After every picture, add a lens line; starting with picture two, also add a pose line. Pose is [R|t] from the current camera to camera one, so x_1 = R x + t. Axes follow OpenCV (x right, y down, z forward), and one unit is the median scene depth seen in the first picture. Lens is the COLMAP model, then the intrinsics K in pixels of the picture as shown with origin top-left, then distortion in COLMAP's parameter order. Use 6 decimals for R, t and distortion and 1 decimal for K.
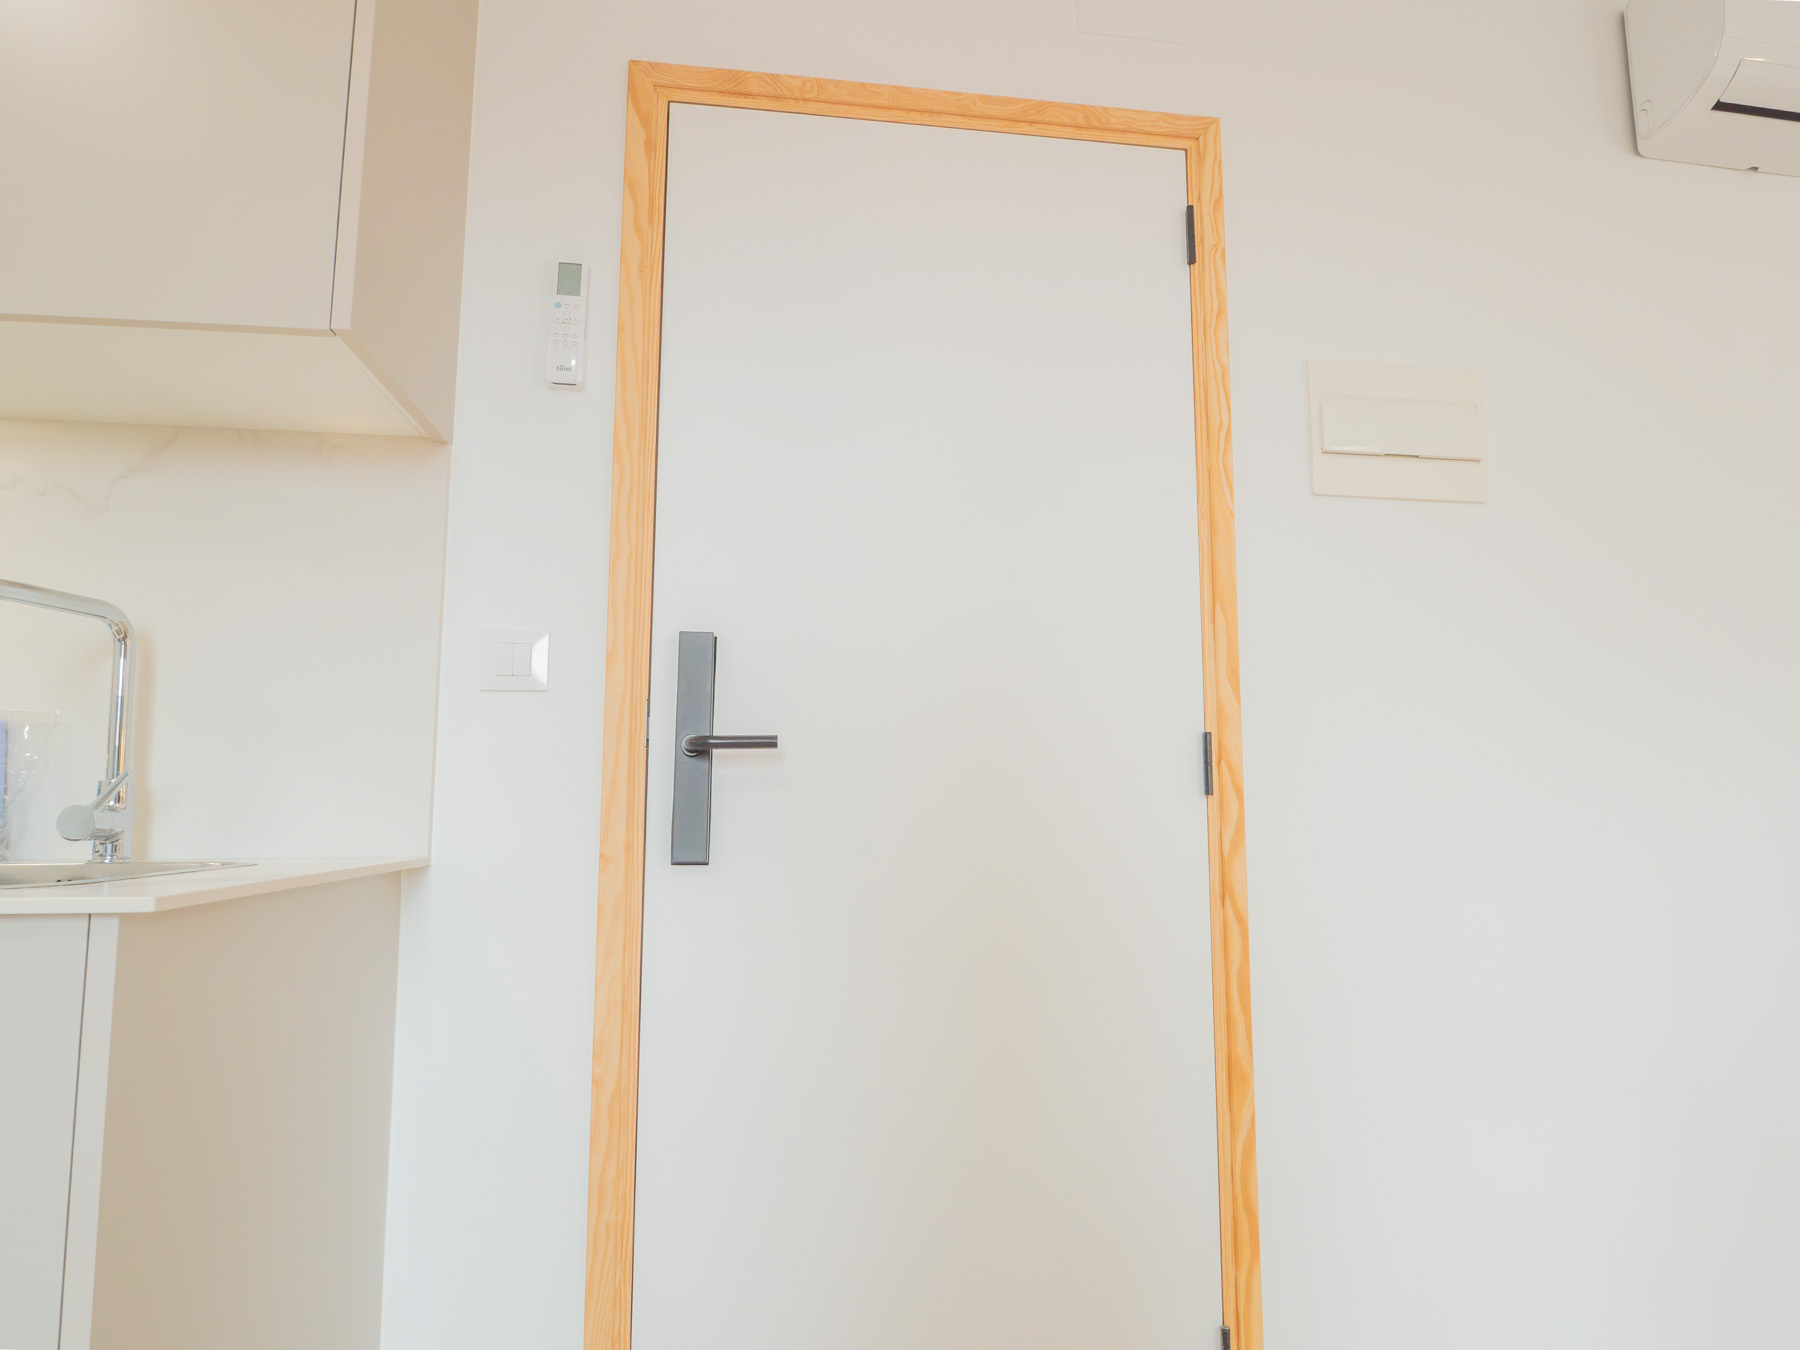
lens RADIAL K [[1014.1, 0, 939.9], [0, 1014.1, 692.7], [0, 0, 1]] dist [-0.007315, -0.005565]
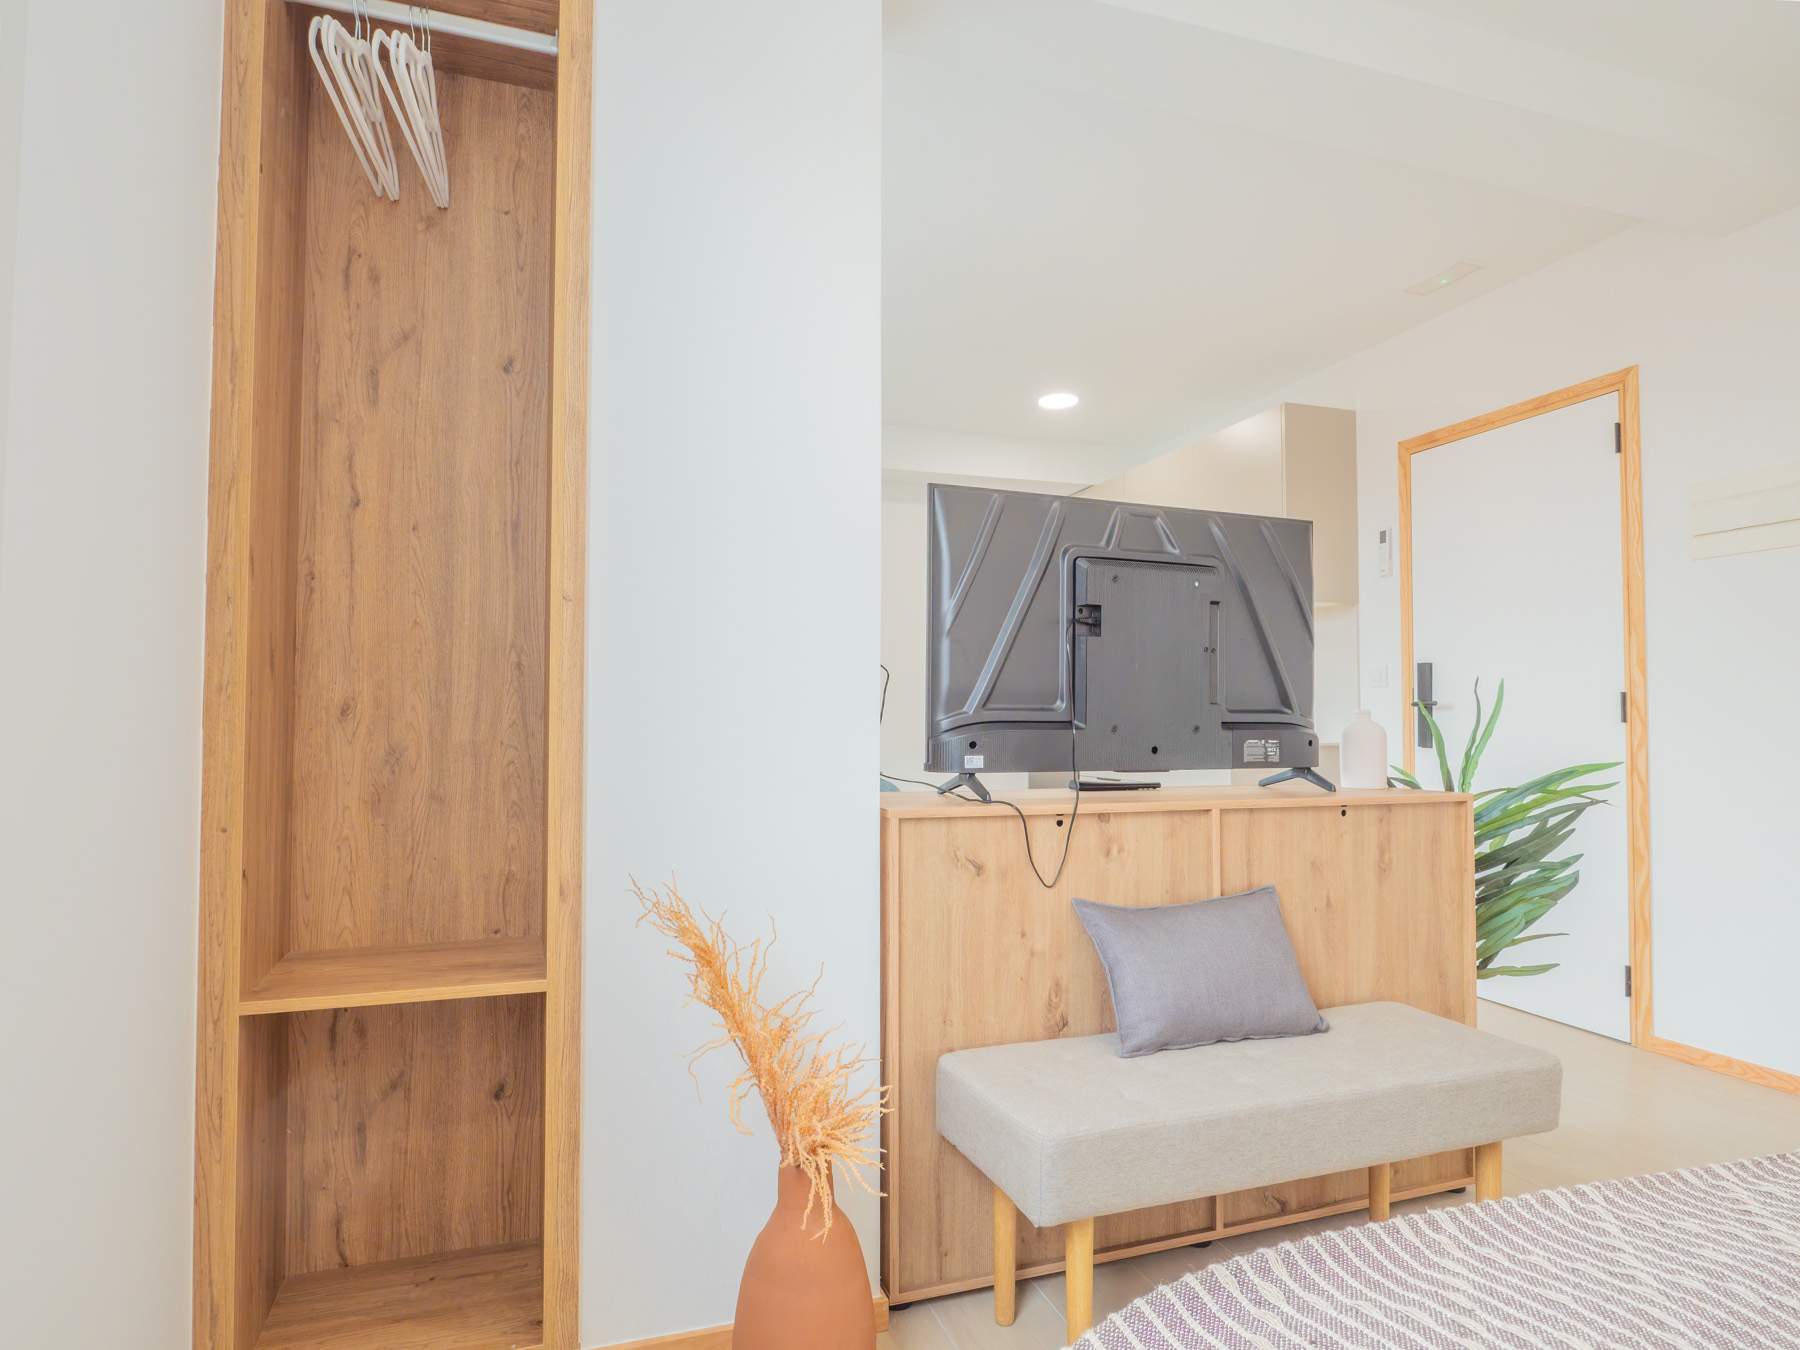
lens RADIAL K [[951.2, 0, 907.7], [0, 951.2, 682.3], [0, 0, 1]] dist [-0.018071, -0.003802]
pose [[0.180009, -0.037976, -0.982932, 1.950583], [0.102629, 0.994526, -0.019629, -0.095345], [0.978297, -0.097344, 0.182921, -0.797367]]
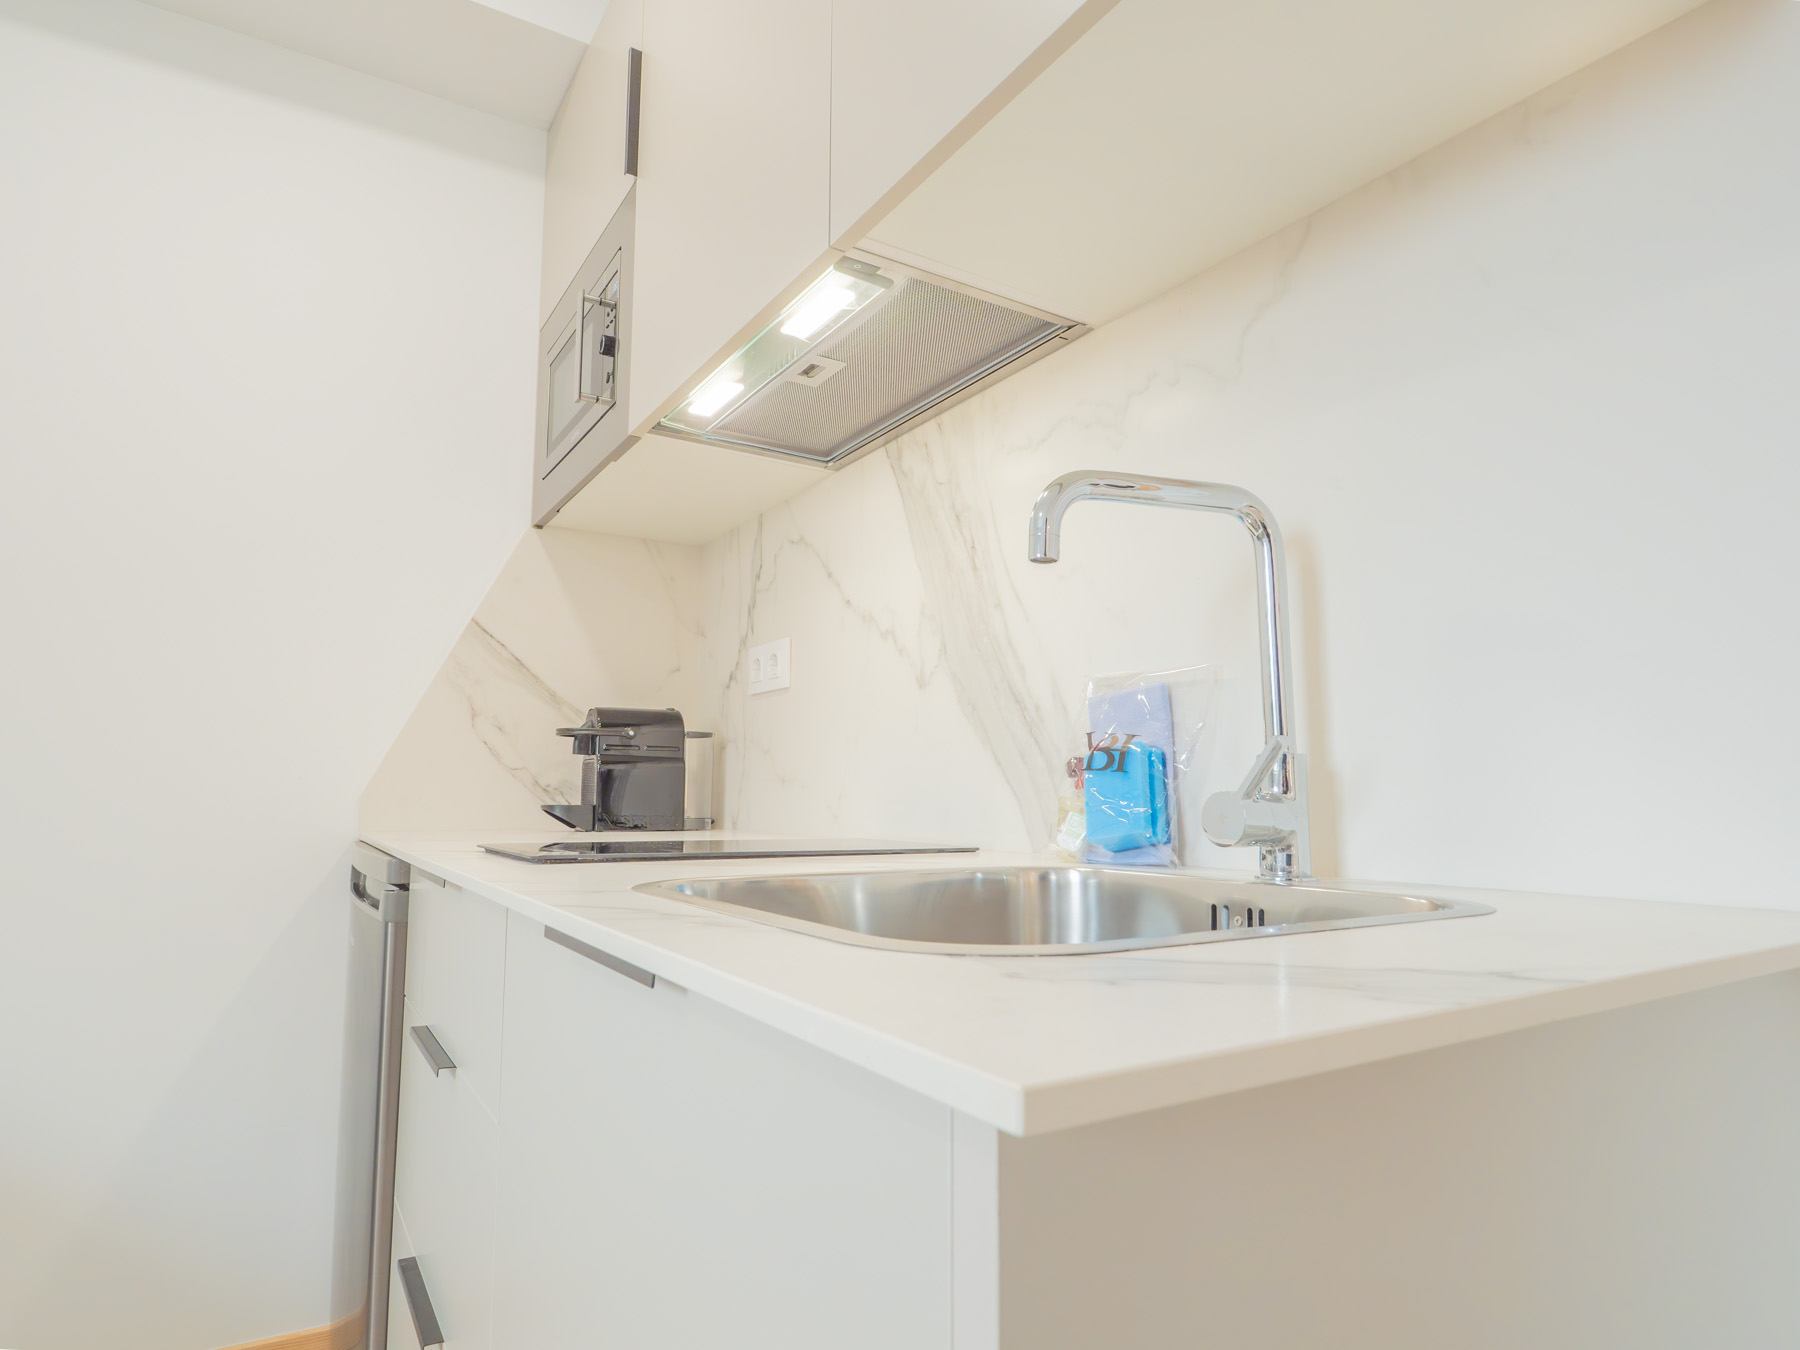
lens RADIAL K [[1014.1, 0, 888.4], [0, 1014.1, 697.4], [0, 0, 1]] dist [-0.007315, -0.005565]
pose [[0.400111, -0.080392, -0.912934, -0.274253], [0.092827, 0.994577, -0.046898, 0.049836], [0.911754, -0.065980, 0.405403, 0.435663]]
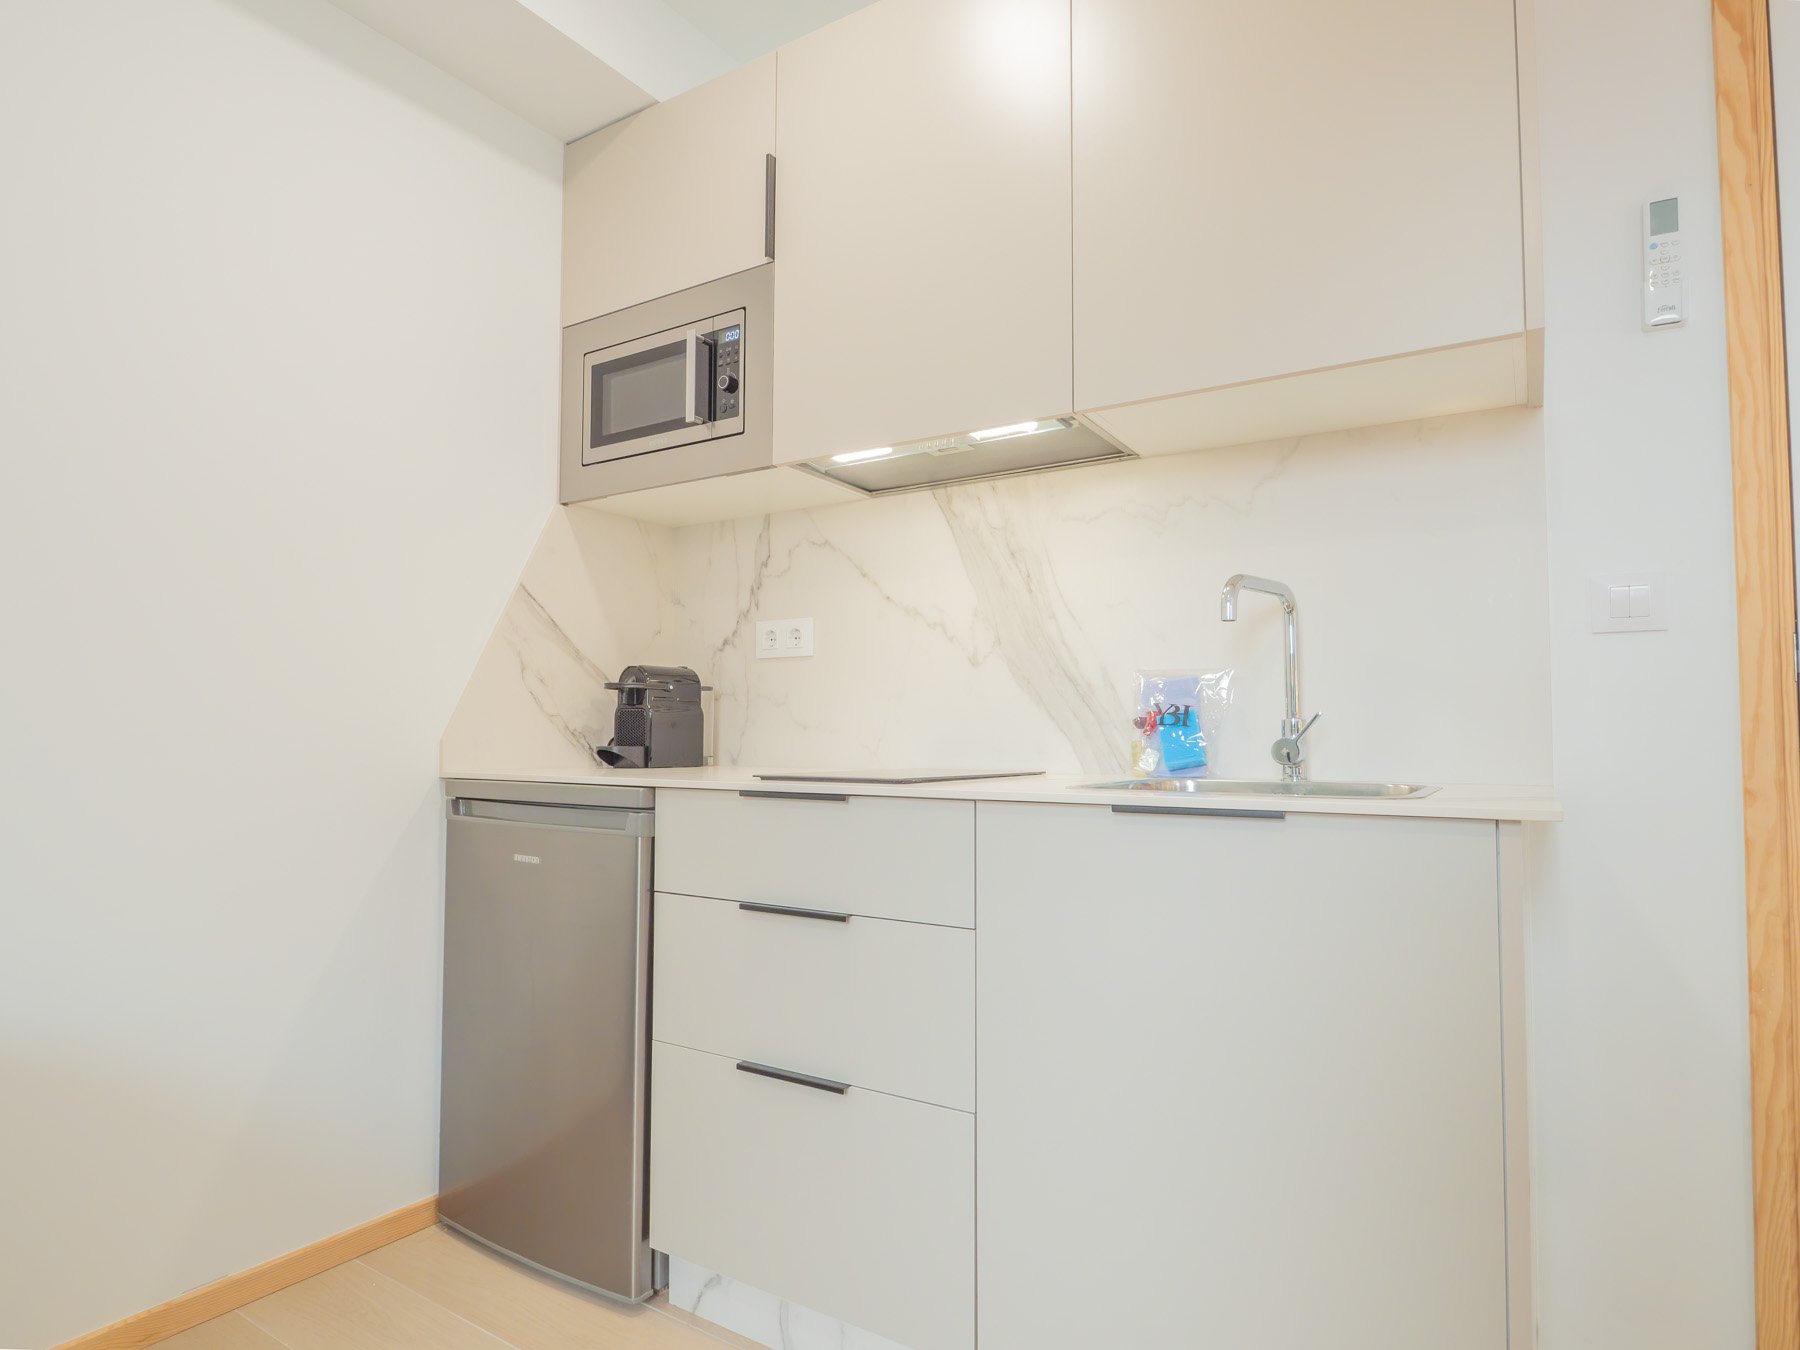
lens RADIAL K [[1014.1, 0, 876.9], [0, 1014.1, 688.9], [0, 0, 1]] dist [-0.007315, -0.005565]
pose [[0.748449, -0.022373, -0.662814, -0.302622], [0.064069, 0.997195, 0.038687, -0.032093], [0.660090, -0.071422, 0.747784, -0.290590]]
